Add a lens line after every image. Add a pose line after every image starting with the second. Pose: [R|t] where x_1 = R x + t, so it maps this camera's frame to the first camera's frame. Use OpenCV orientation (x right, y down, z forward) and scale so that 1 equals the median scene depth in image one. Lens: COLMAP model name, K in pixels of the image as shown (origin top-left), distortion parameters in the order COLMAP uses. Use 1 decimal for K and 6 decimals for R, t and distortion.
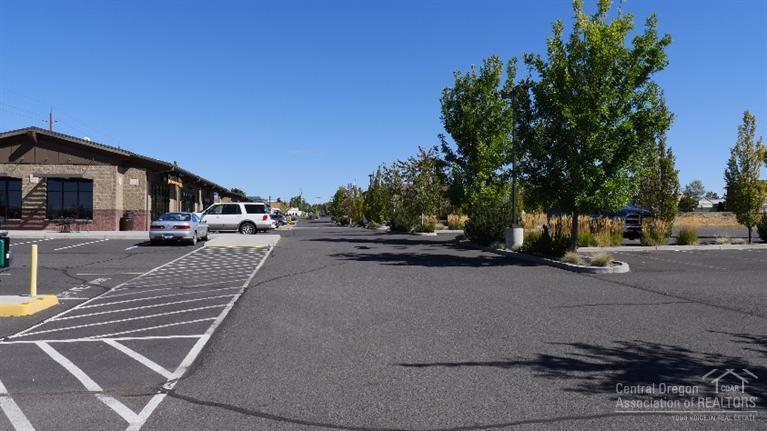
lens RADIAL K [[569.2, 0, 381.2], [0, 569.2, 214.6], [0, 0, 1]] dist [-0.001377, 0.003481]
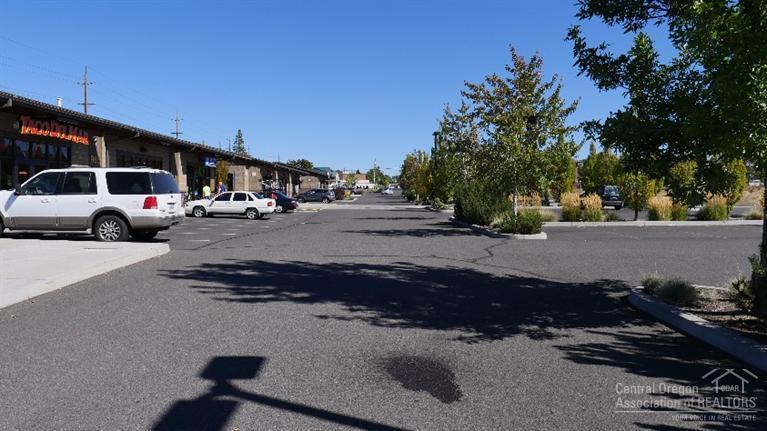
lens RADIAL K [[569.2, 0, 386.6], [0, 569.2, 213.9], [0, 0, 1]] dist [-0.001377, 0.003481]
pose [[0.990868, 0.006354, -0.134687, 0.032390], [0.000066, 0.998866, 0.047608, -0.006536], [0.134837, -0.047182, 0.989744, 0.567690]]
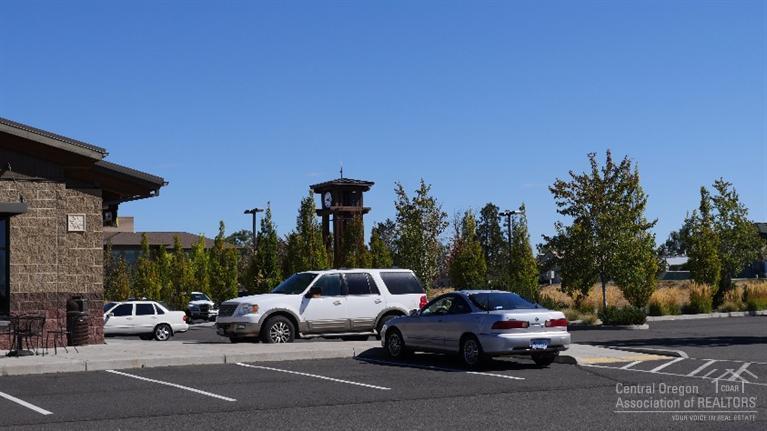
lens RADIAL K [[1232.6, 0, 383.4], [0, 1232.6, 215.4], [0, 0, 1]] dist [0.023829, 0.000000]
pose [[0.908096, 0.000180, 0.418762, -0.613957], [0.026846, 0.997918, -0.058646, -0.006527], [-0.417901, 0.064498, 0.906200, 0.117918]]
